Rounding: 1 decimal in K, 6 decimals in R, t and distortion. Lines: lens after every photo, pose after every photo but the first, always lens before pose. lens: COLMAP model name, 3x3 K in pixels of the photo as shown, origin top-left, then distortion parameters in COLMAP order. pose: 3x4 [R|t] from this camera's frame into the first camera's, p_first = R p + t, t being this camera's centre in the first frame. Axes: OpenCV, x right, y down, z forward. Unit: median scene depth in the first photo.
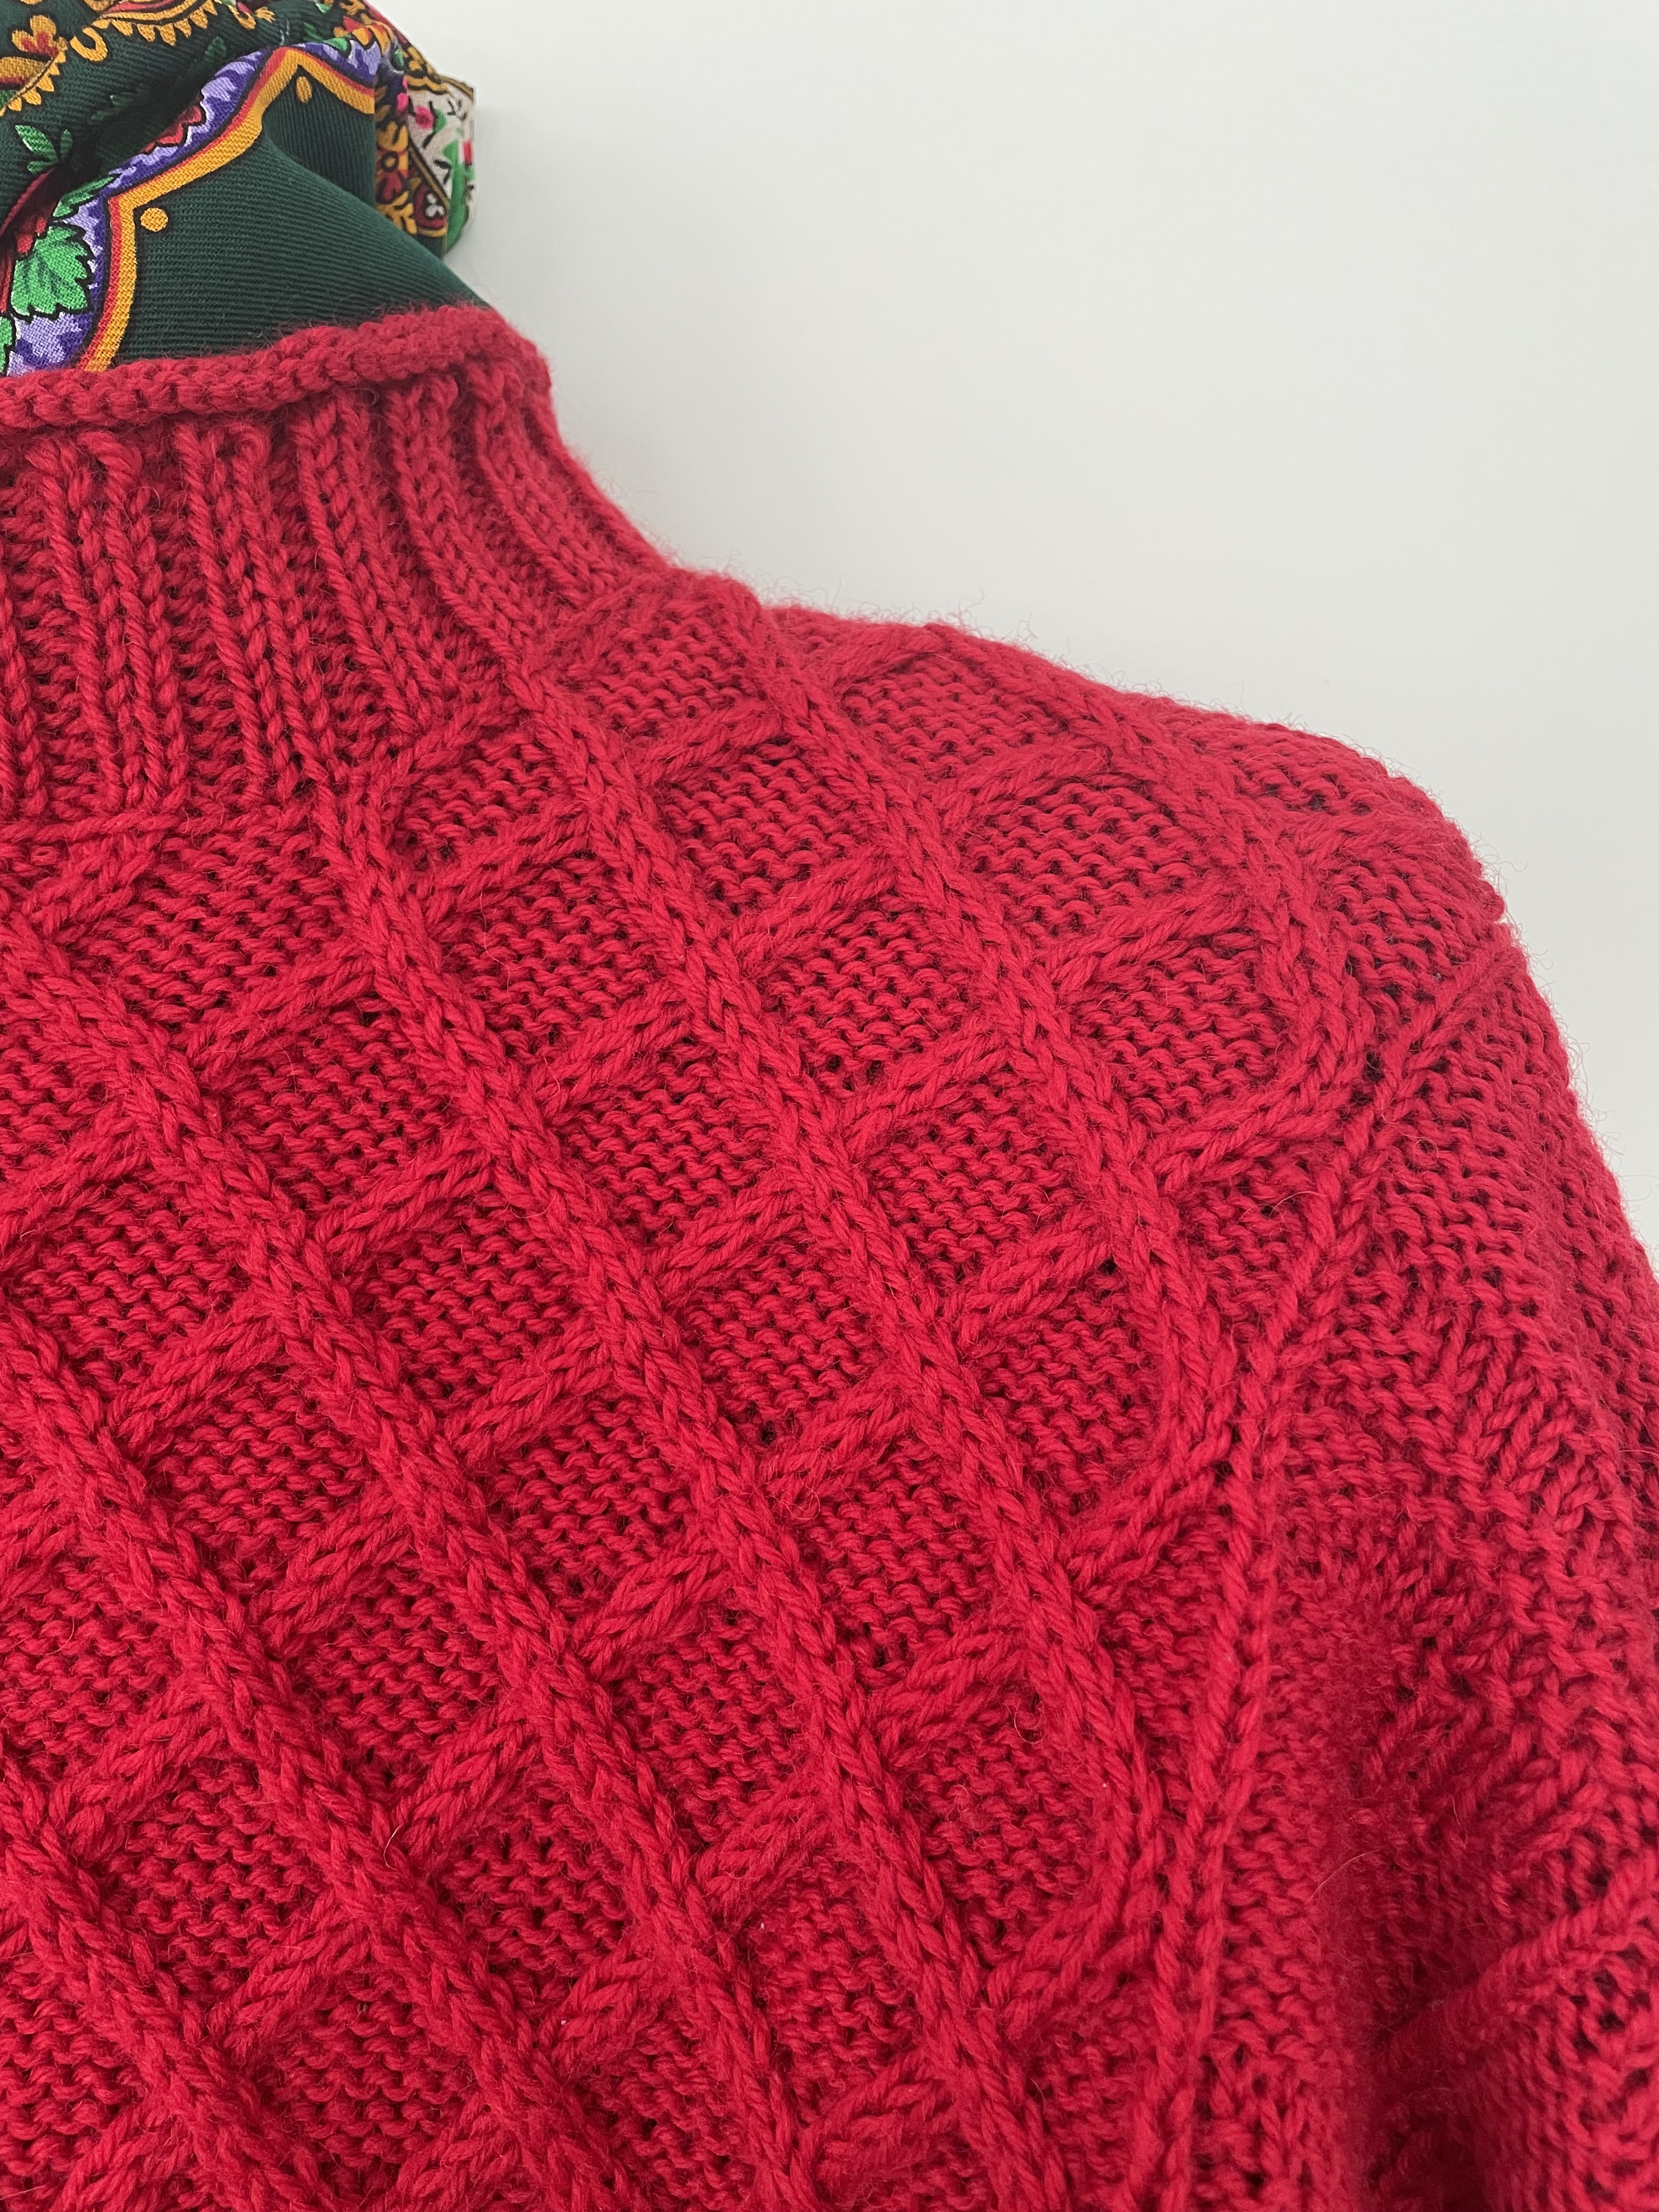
lens RADIAL K [[1790.3, 0, 829.5], [0, 1790.3, 1106.0], [0, 0, 1]] dist [-0.010439, -0.011324]
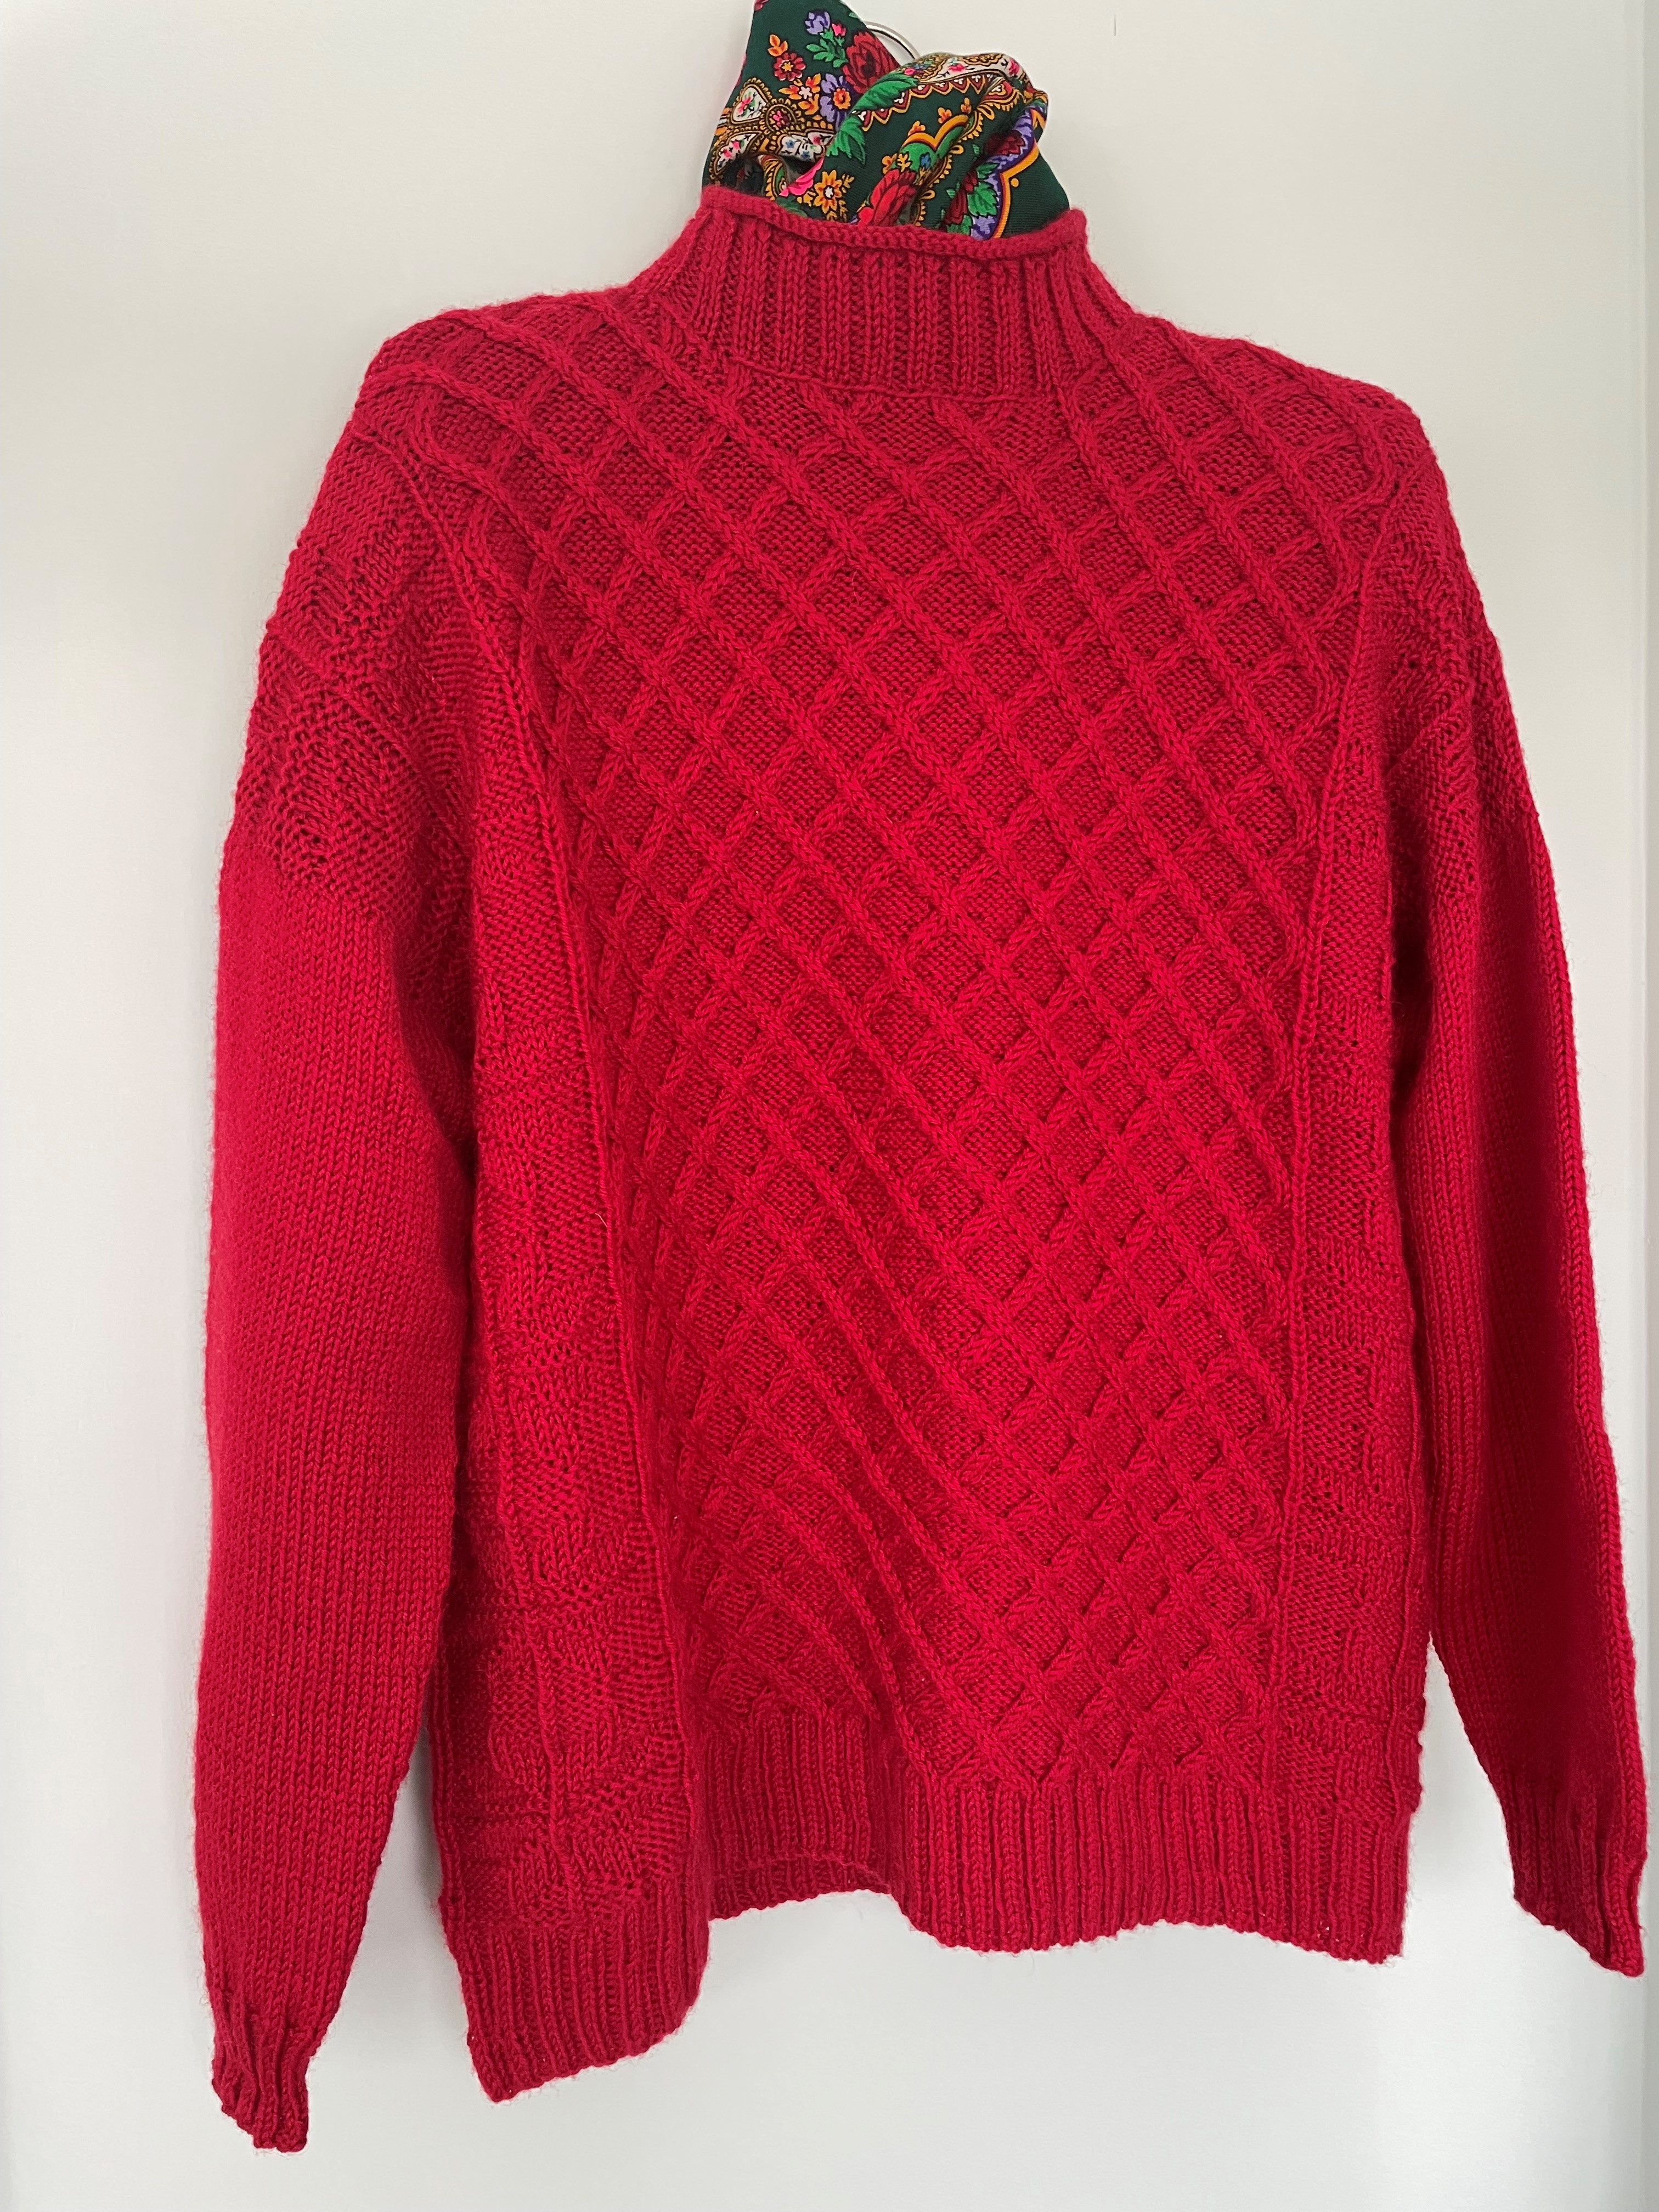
lens RADIAL K [[1672.7, 0, 829.5], [0, 1672.7, 1106.0], [0, 0, 1]] dist [0.069712, -0.162712]
pose [[0.990437, -0.019369, 0.136599, -1.144586], [-0.005909, 0.983232, 0.182265, 0.524925], [-0.137838, -0.181329, 0.973715, -2.043604]]
